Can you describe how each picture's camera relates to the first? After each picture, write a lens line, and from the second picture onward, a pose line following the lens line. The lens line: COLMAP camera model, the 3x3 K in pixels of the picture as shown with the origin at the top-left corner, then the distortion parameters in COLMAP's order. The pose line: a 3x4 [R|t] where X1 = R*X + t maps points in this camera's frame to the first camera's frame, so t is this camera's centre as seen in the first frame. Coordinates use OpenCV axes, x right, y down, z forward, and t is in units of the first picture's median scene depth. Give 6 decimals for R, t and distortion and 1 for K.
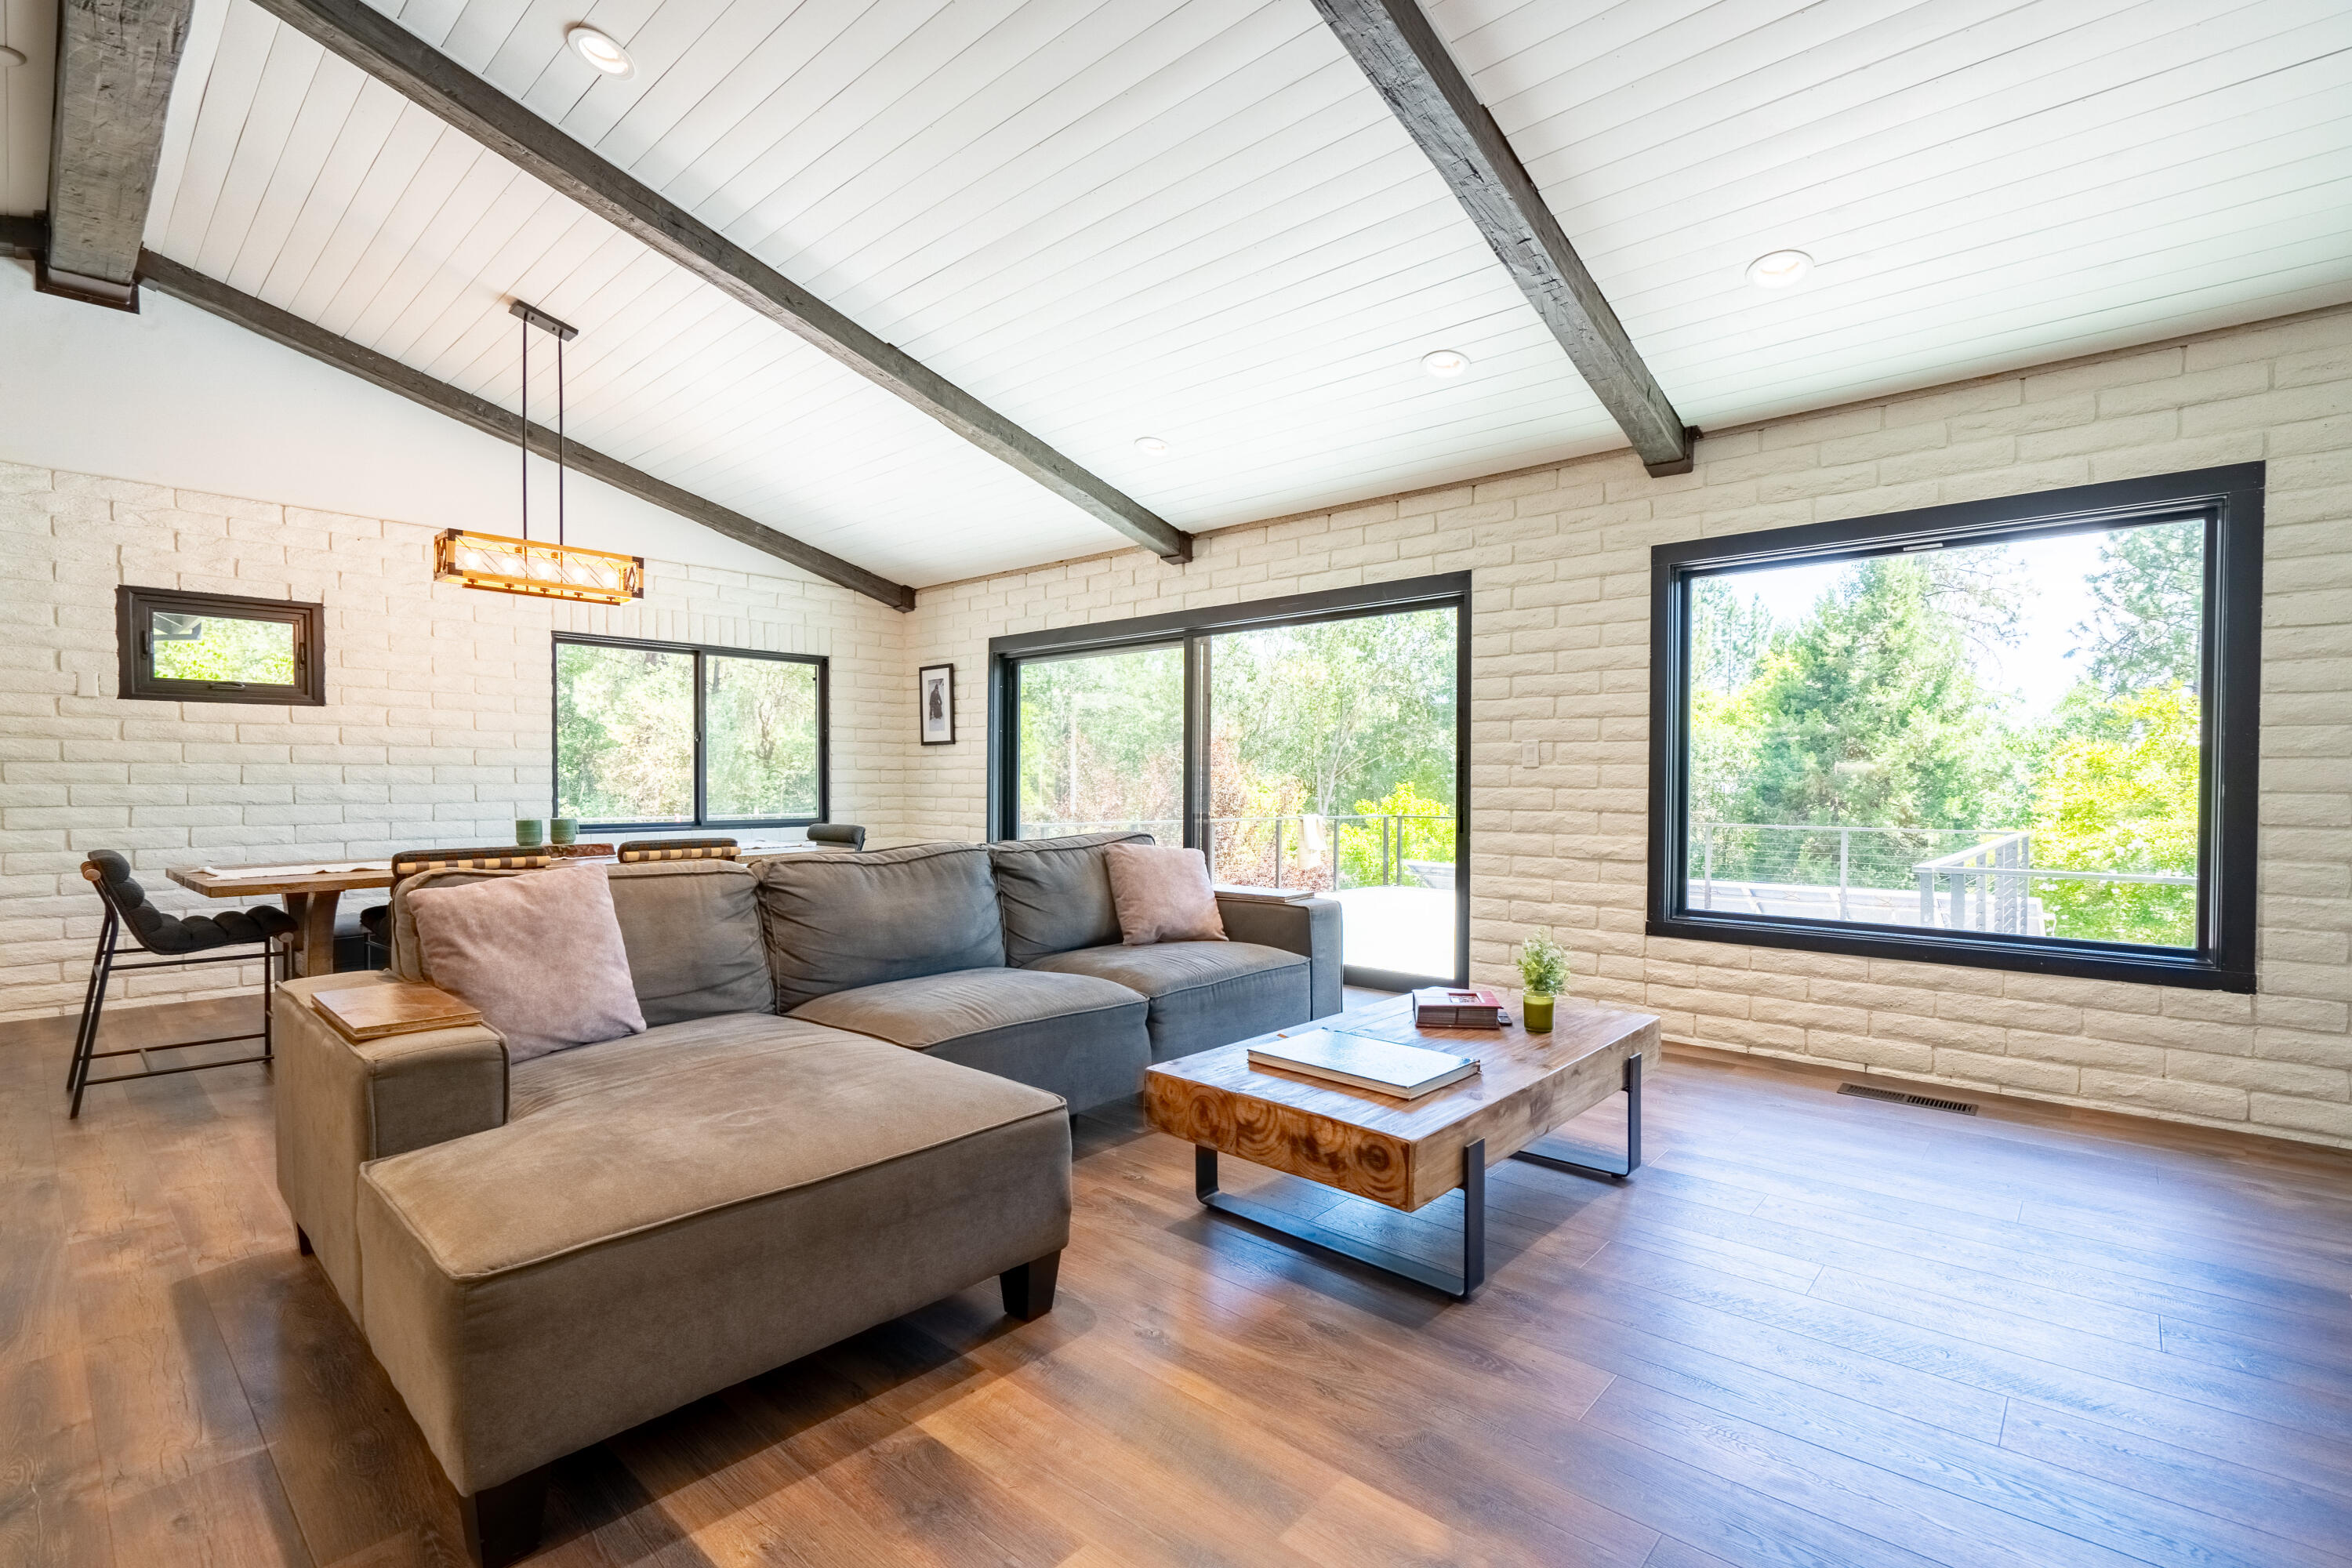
lens RADIAL K [[1063.3, 0, 1181.6], [0, 1063.3, 799.6], [0, 0, 1]] dist [-0.009039, 0.004282]
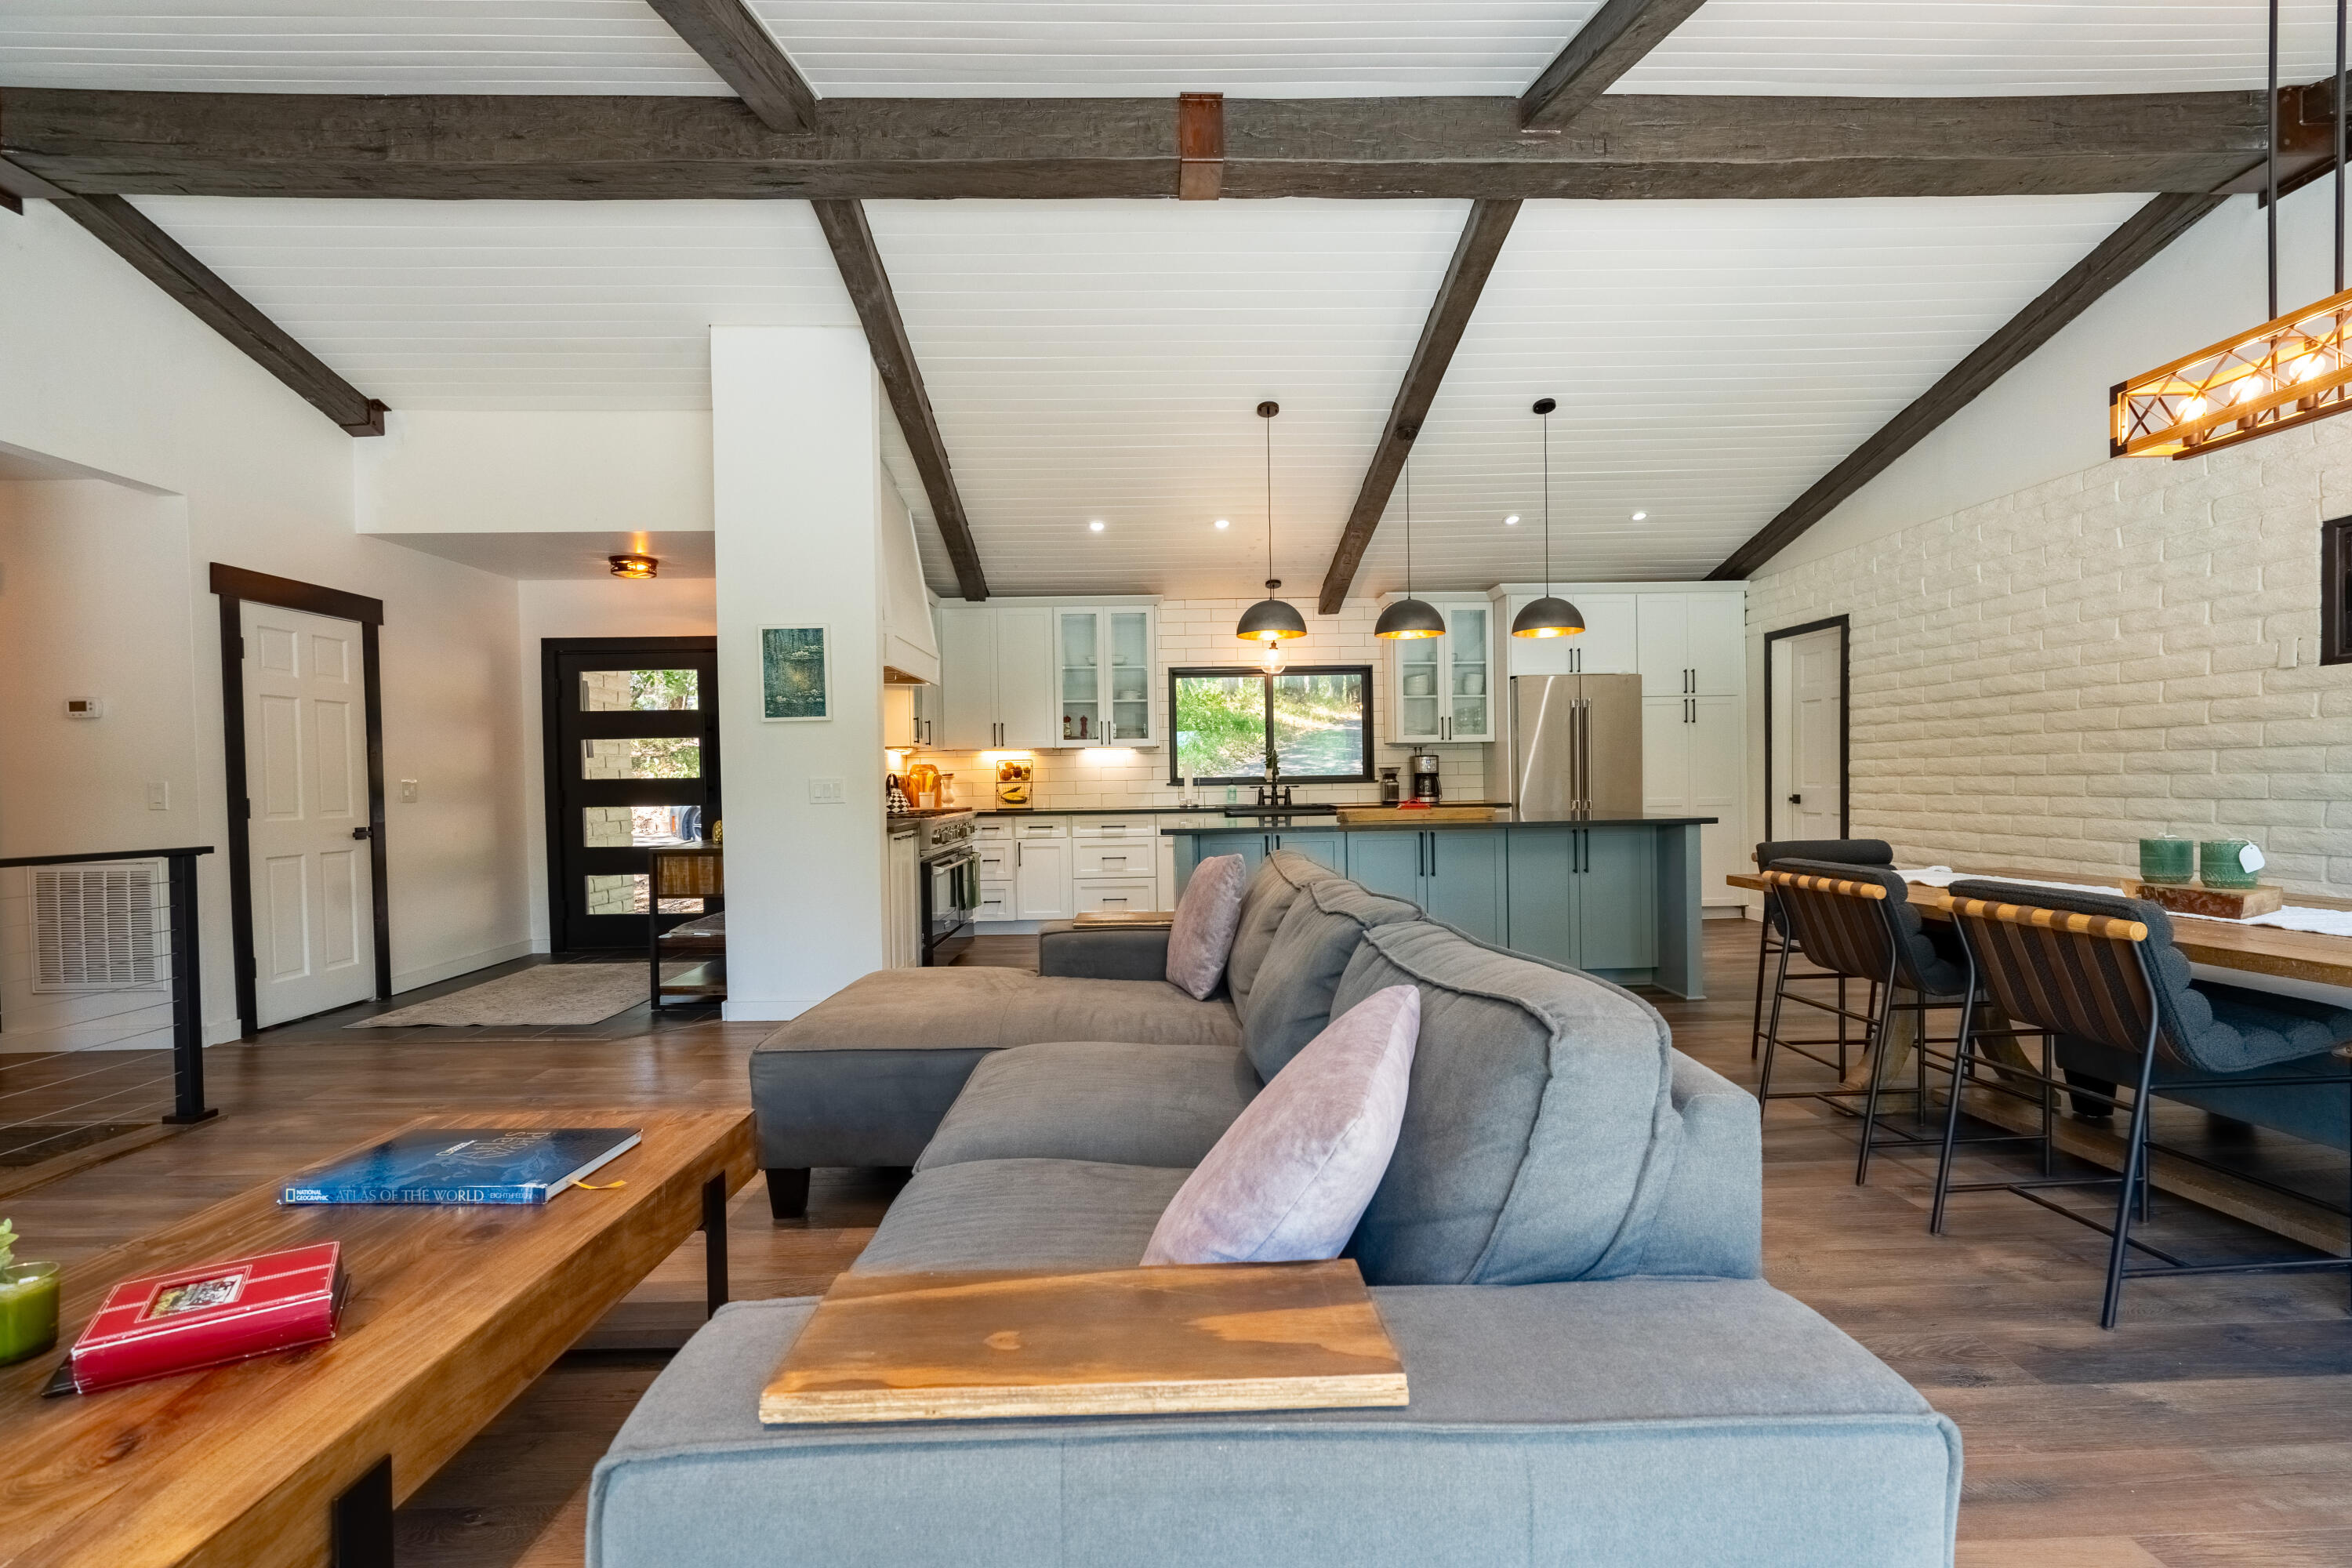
lens RADIAL K [[1063.3, 0, 1181.3], [0, 1063.3, 801.0], [0, 0, 1]] dist [-0.009039, 0.004282]
pose [[-0.726538, 0.023688, -0.686718, 0.173487], [0.002821, 0.999500, 0.031493, -0.021398], [0.687120, 0.020943, -0.726242, 1.014534]]
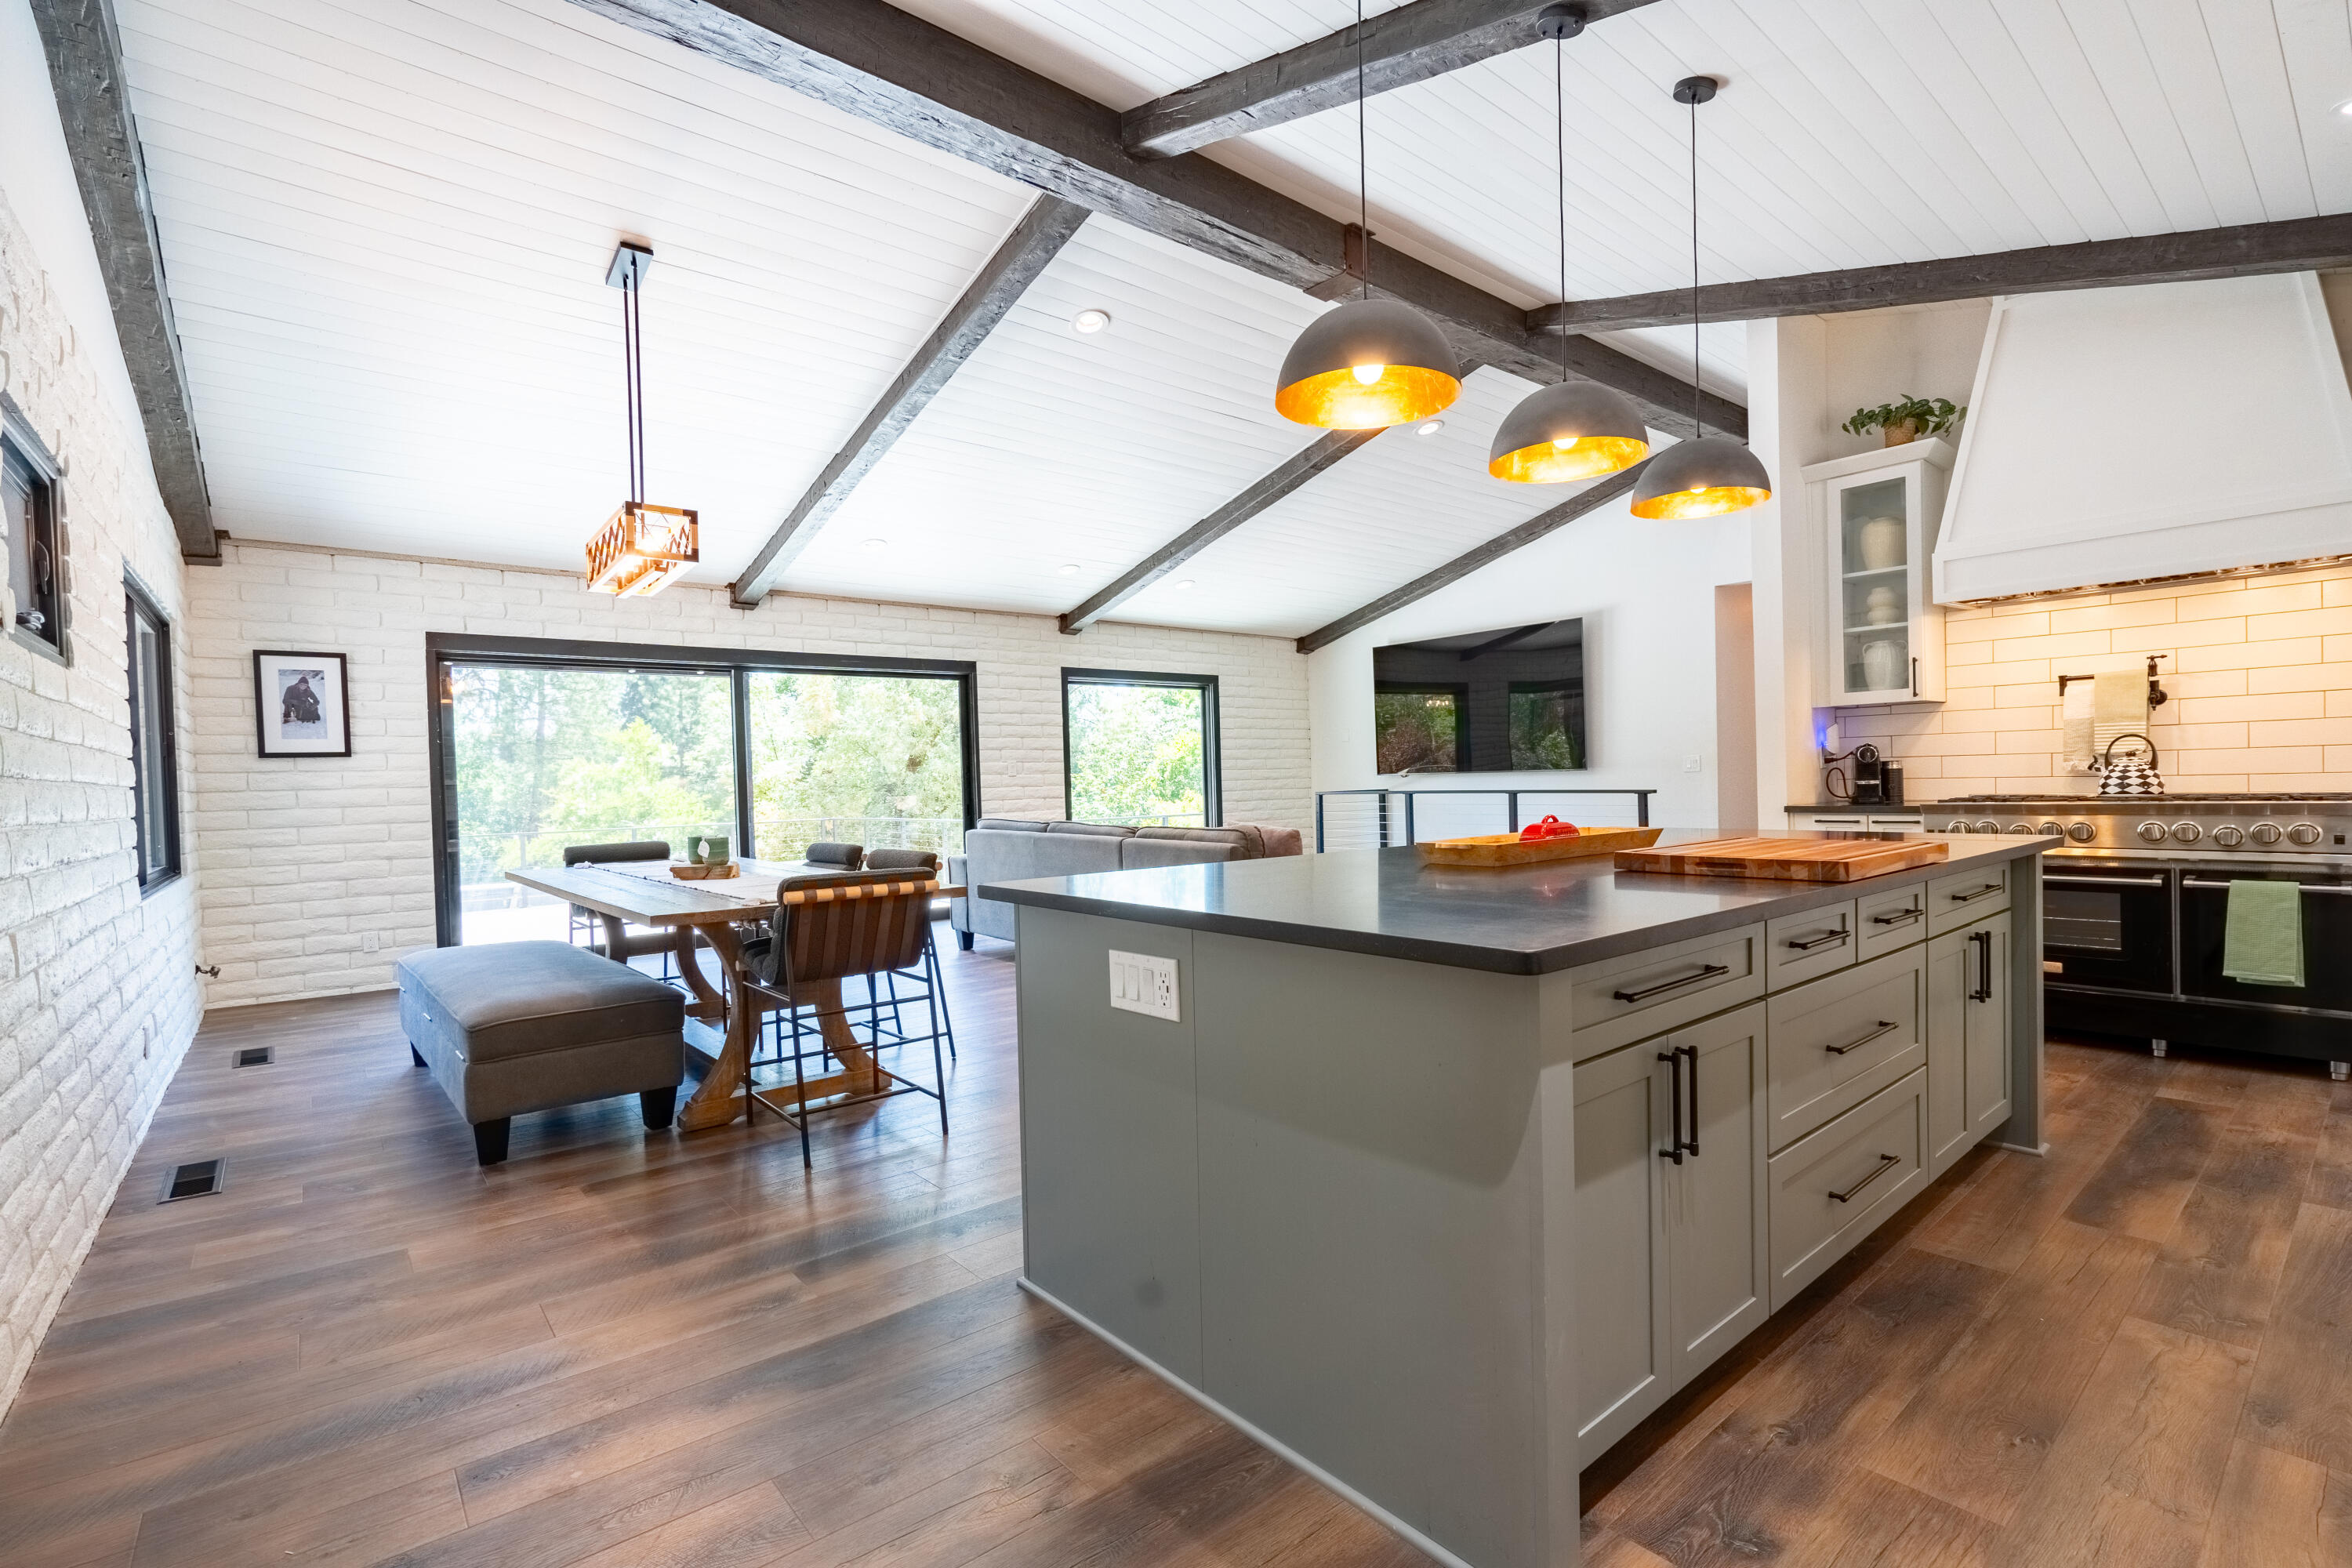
lens RADIAL K [[1063.3, 0, 1175.3], [0, 1063.3, 795.8], [0, 0, 1]] dist [-0.009039, 0.004282]
pose [[0.145399, -0.023141, 0.989102, -1.421289], [0.044836, 0.998853, 0.016778, -0.014350], [-0.988357, 0.041908, 0.146270, 0.451325]]
